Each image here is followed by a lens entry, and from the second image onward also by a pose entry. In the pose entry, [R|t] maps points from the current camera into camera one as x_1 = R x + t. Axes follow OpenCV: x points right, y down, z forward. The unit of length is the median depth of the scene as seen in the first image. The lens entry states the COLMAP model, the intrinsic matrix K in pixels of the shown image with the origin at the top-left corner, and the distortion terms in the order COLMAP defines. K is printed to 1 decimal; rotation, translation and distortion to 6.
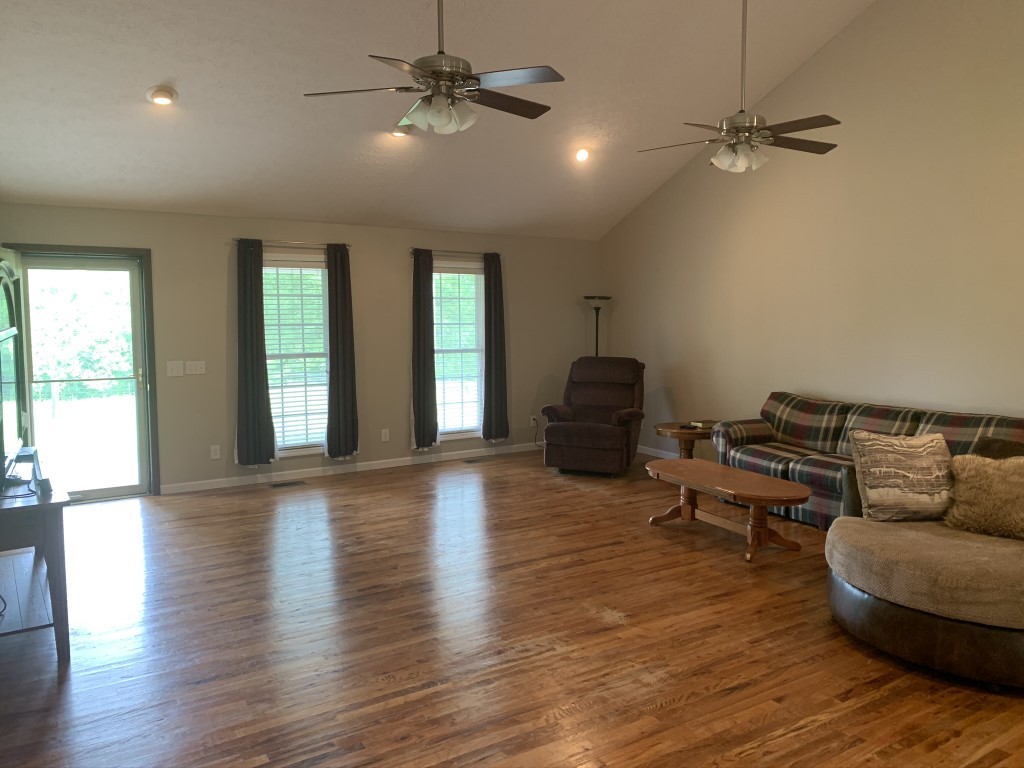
lens RADIAL K [[774.7, 0, 516.9], [0, 774.7, 382.3], [0, 0, 1]] dist [0.049992, -0.058531]
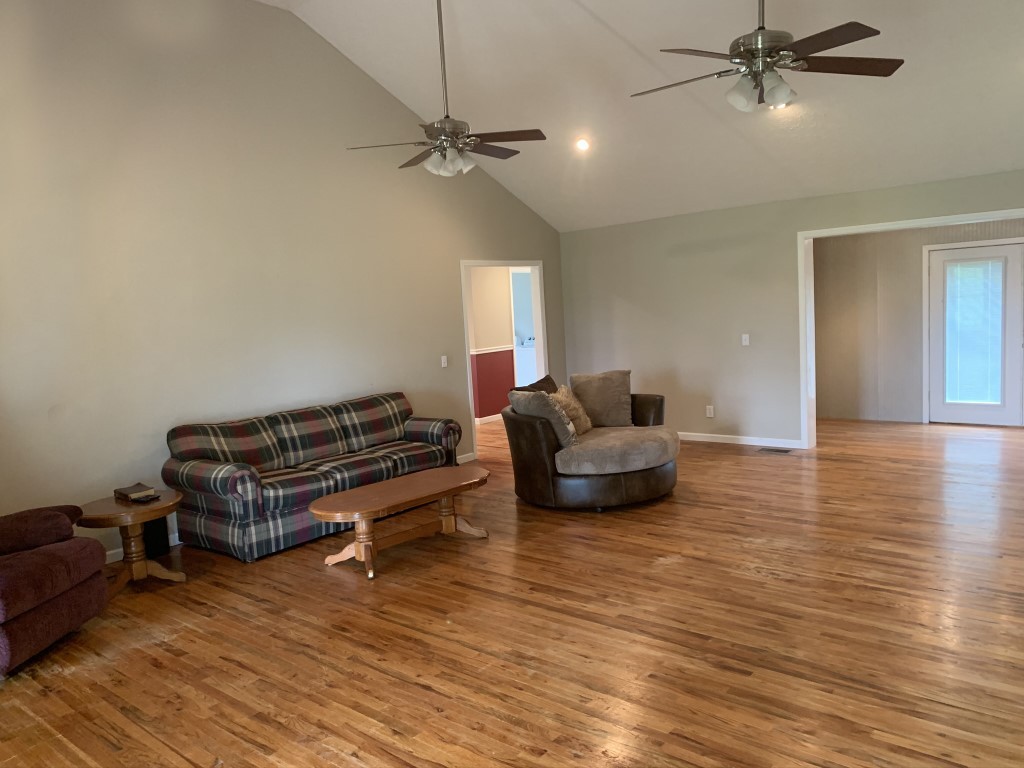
lens RADIAL K [[774.7, 0, 518.4], [0, 774.7, 383.2], [0, 0, 1]] dist [0.049992, -0.058531]
pose [[-0.290756, -0.086951, 0.952838, -0.837279], [0.148435, 0.979706, 0.134697, -0.139572], [-0.945213, 0.180598, -0.271949, 1.381273]]
